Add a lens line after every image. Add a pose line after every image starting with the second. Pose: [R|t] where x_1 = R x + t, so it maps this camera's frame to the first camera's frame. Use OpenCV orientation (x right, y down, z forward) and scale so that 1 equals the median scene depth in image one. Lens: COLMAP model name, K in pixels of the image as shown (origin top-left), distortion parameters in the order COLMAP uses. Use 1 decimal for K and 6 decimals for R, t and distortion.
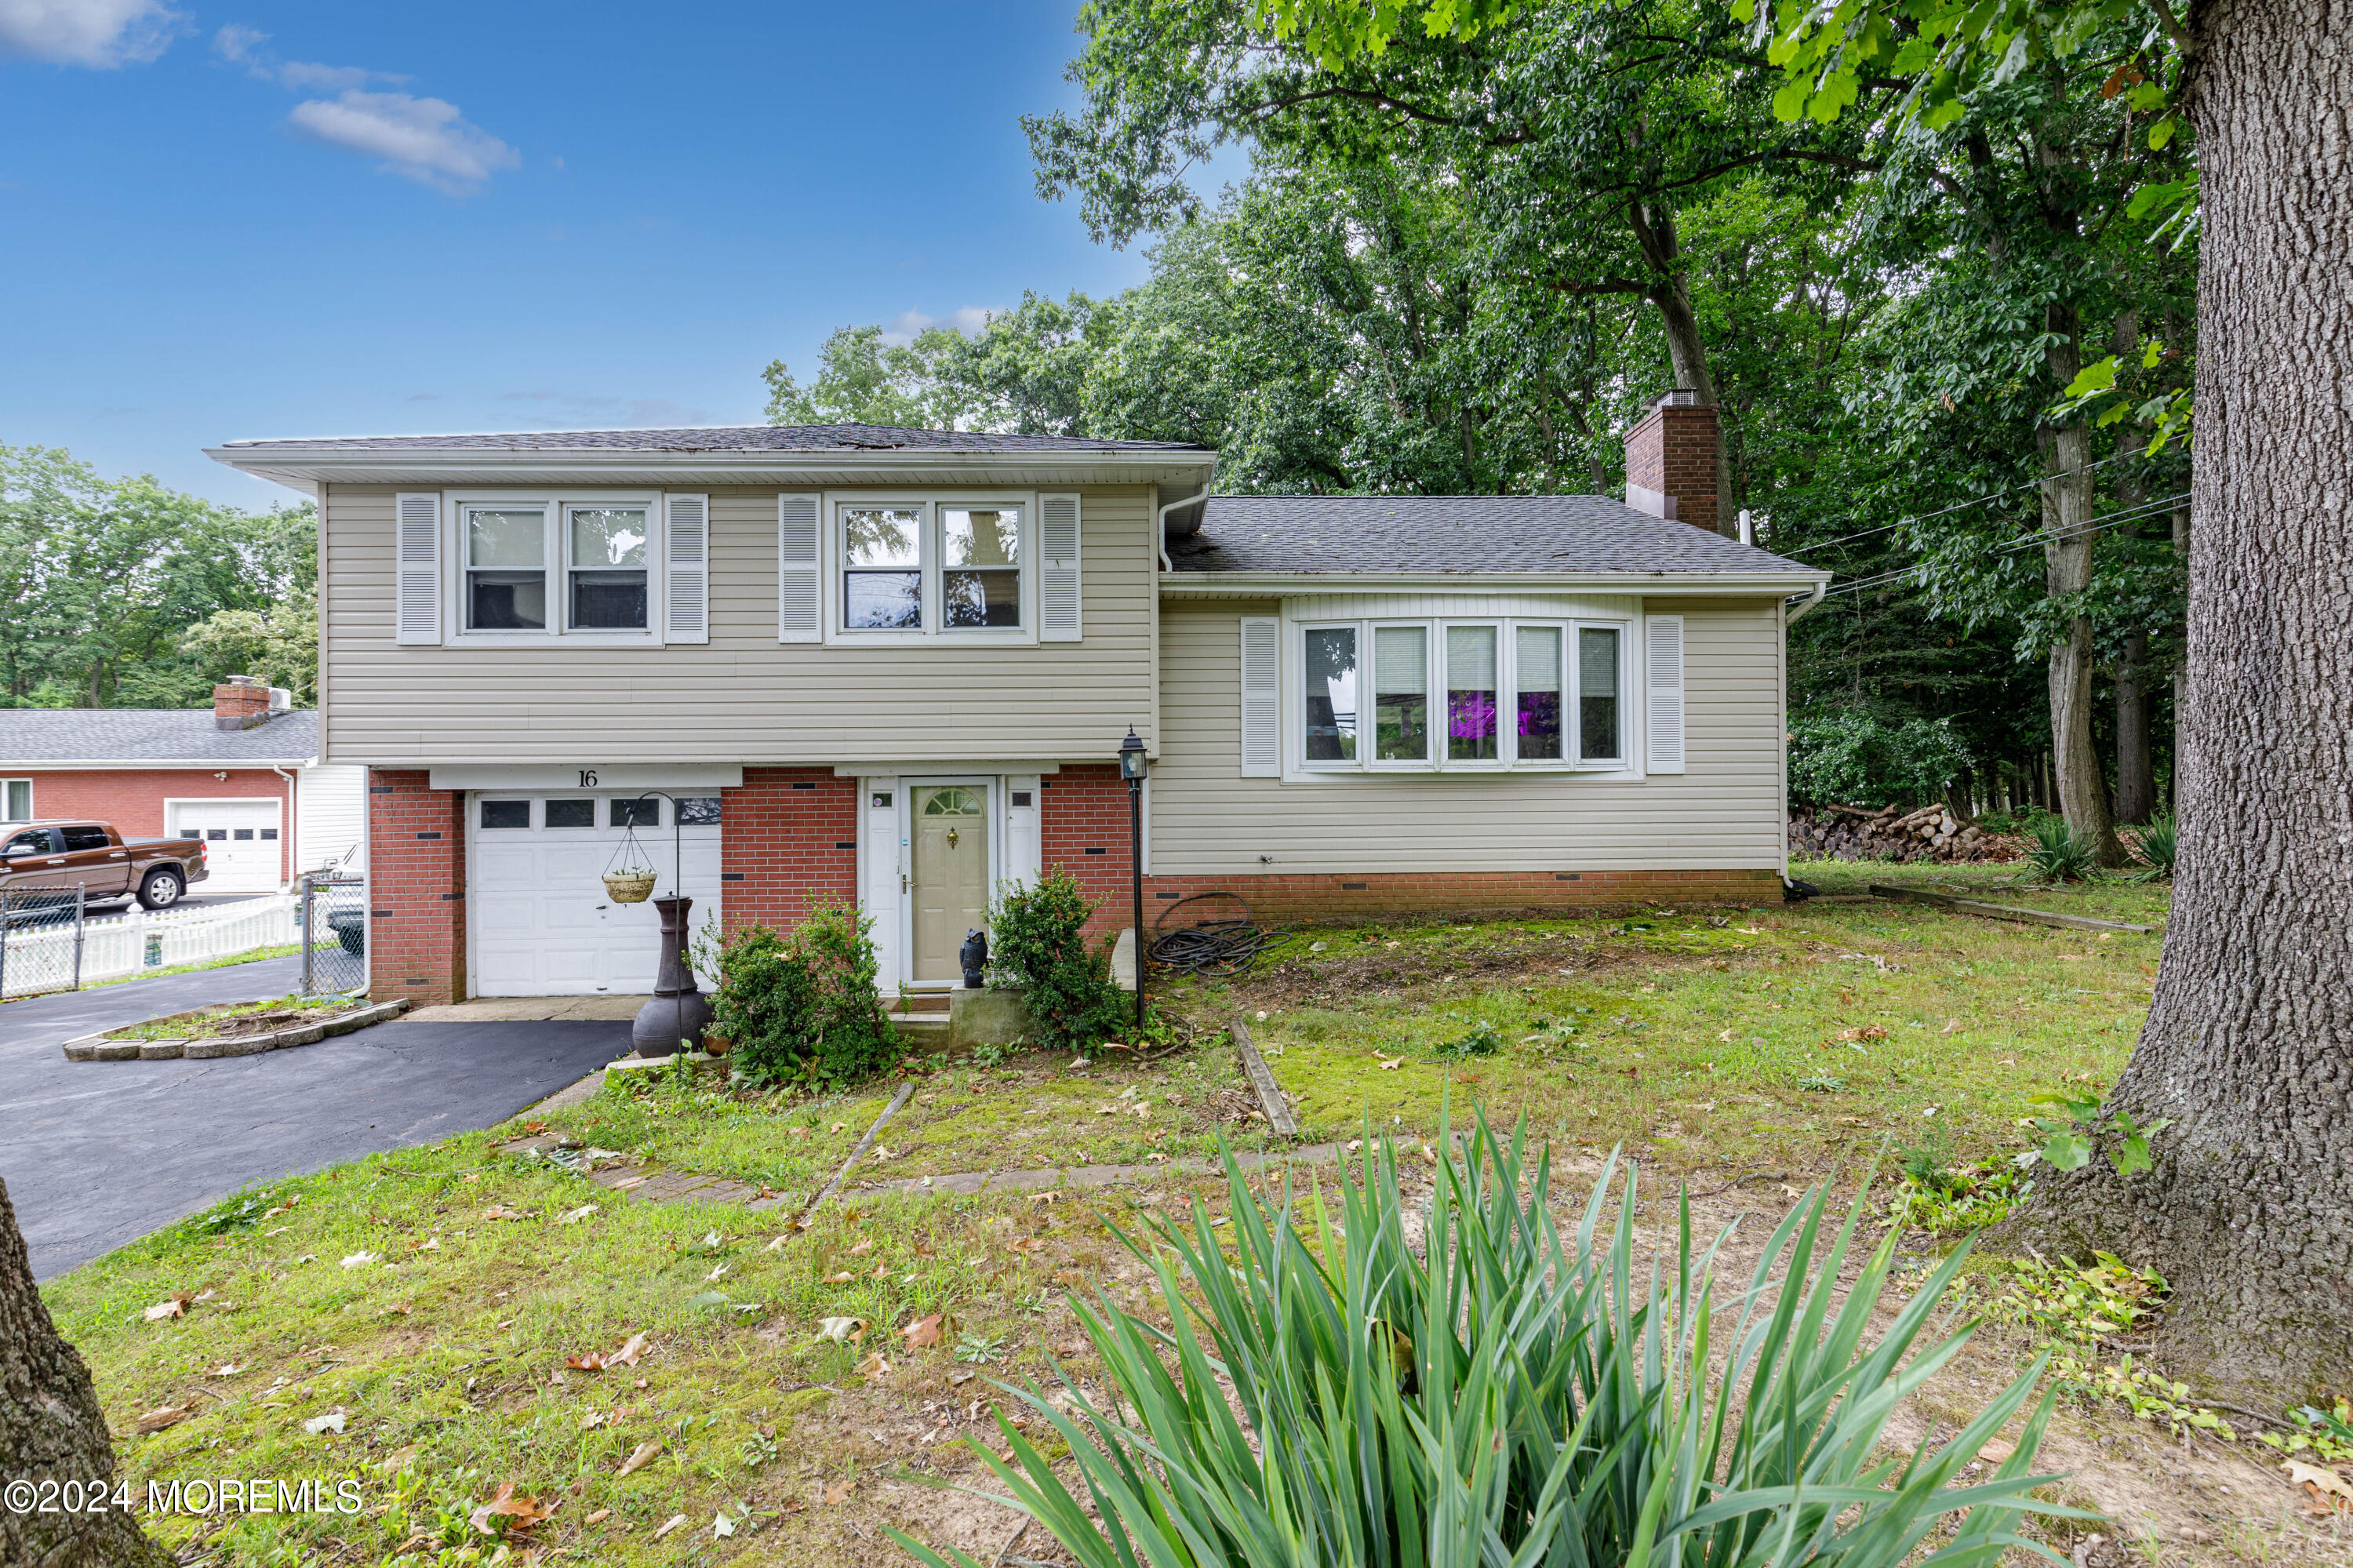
lens RADIAL K [[1064.0, 0, 1174.8], [0, 1064.0, 782.8], [0, 0, 1]] dist [0.009925, -0.001958]
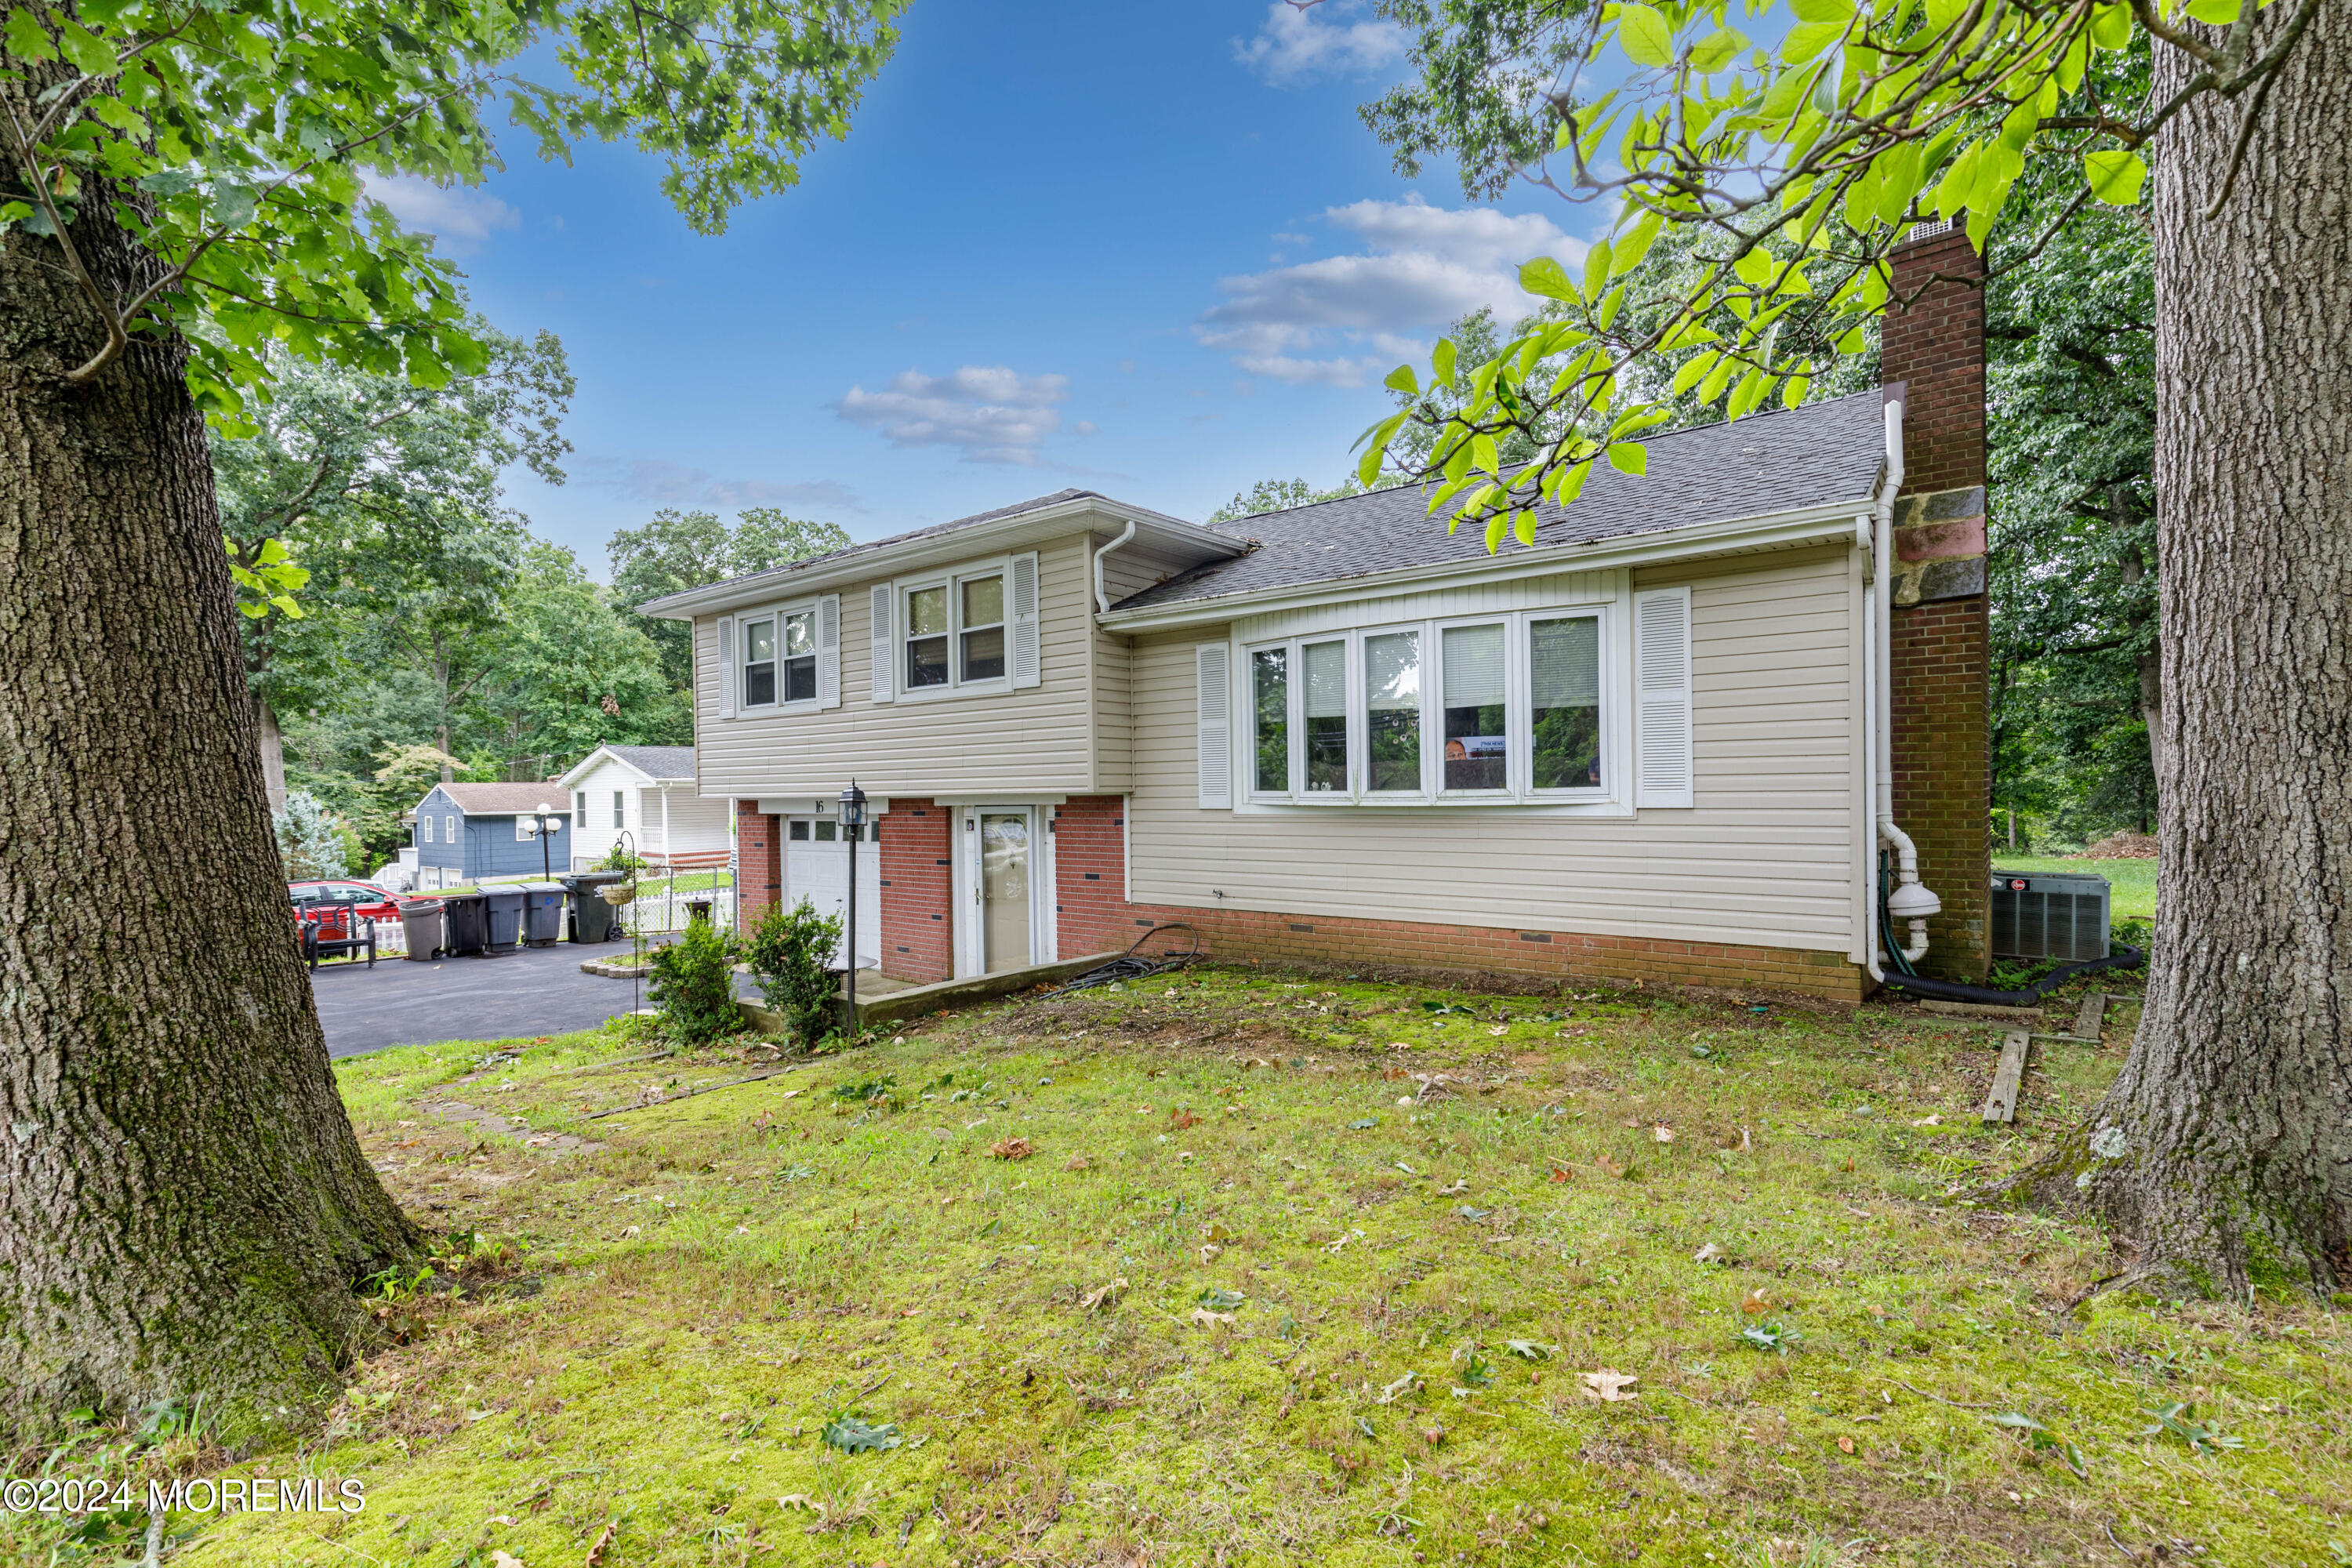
lens RADIAL K [[1063.5, 0, 1177.7], [0, 1063.5, 791.8], [0, 0, 1]] dist [0.009925, -0.001958]
pose [[0.770203, -0.002968, -0.637792, 0.676267], [0.011586, 0.999889, 0.009339, -0.030230], [0.637694, -0.014582, 0.770152, 0.230871]]
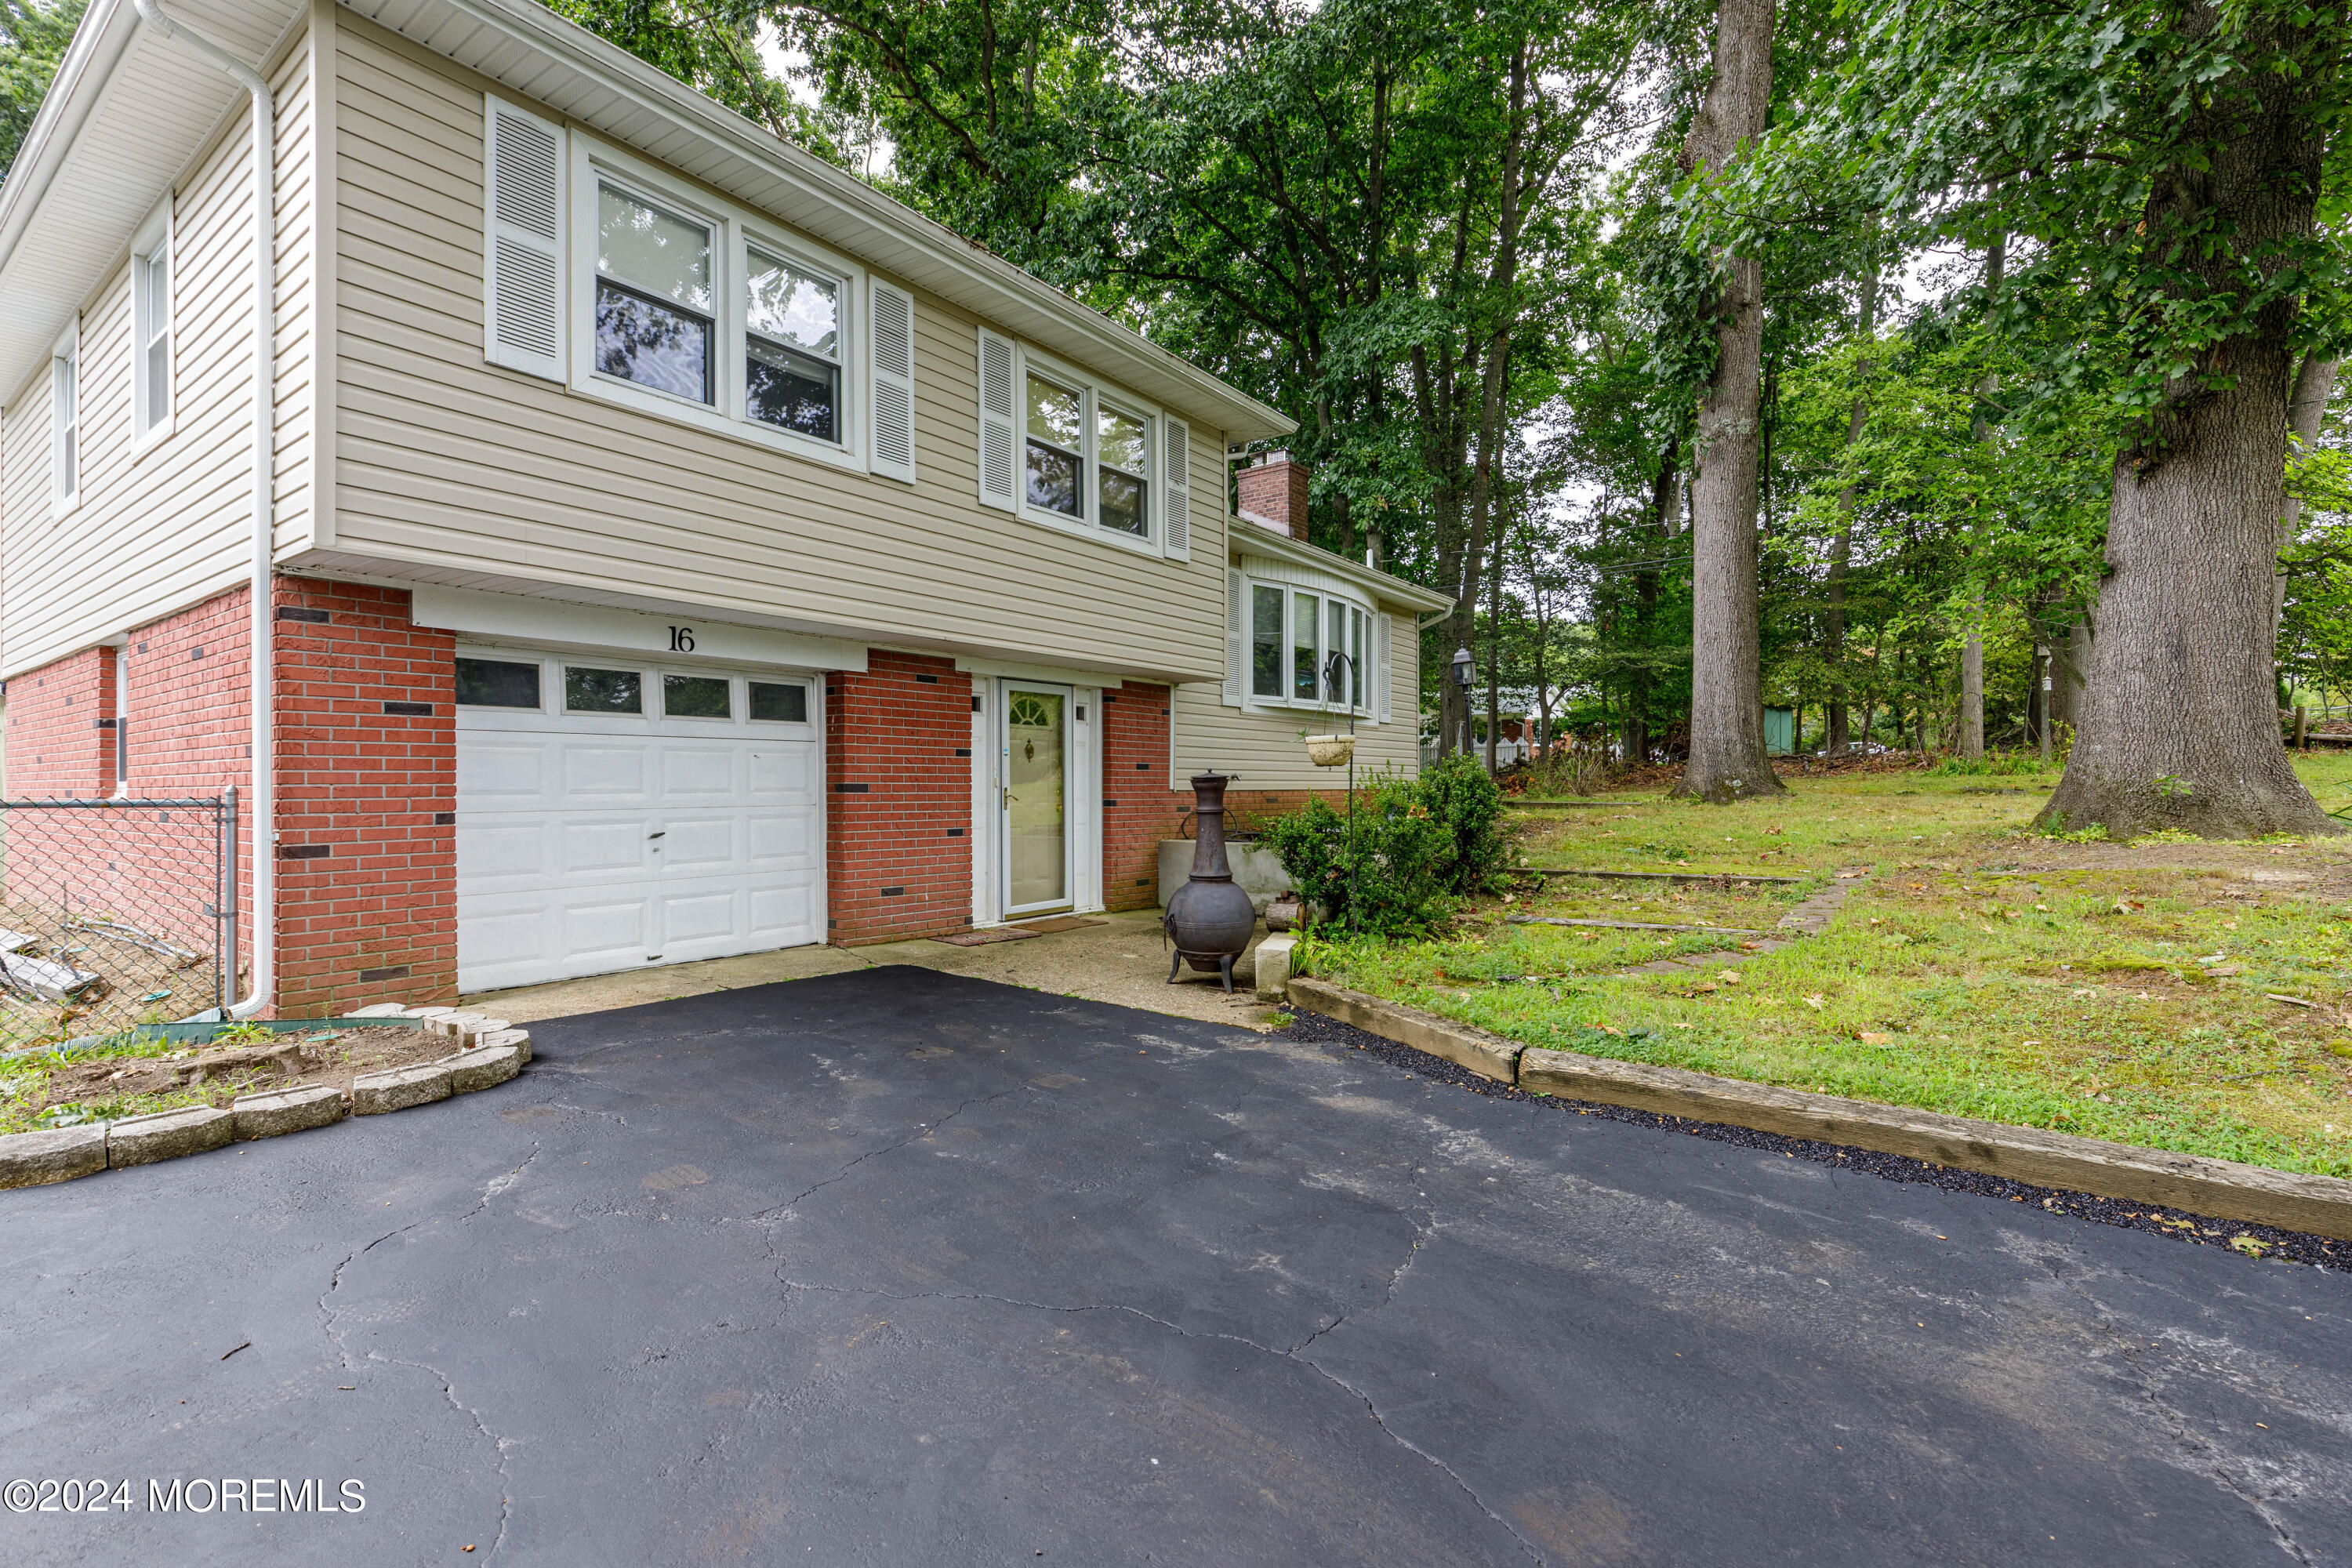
lens RADIAL K [[1063.5, 0, 1169.6], [0, 1063.5, 779.9], [0, 0, 1]] dist [0.009925, -0.001958]
pose [[0.617686, 0.012083, 0.786332, -0.872510], [-0.007286, 0.999927, -0.009642, 0.087436], [-0.786391, 0.000226, 0.617729, 0.339803]]
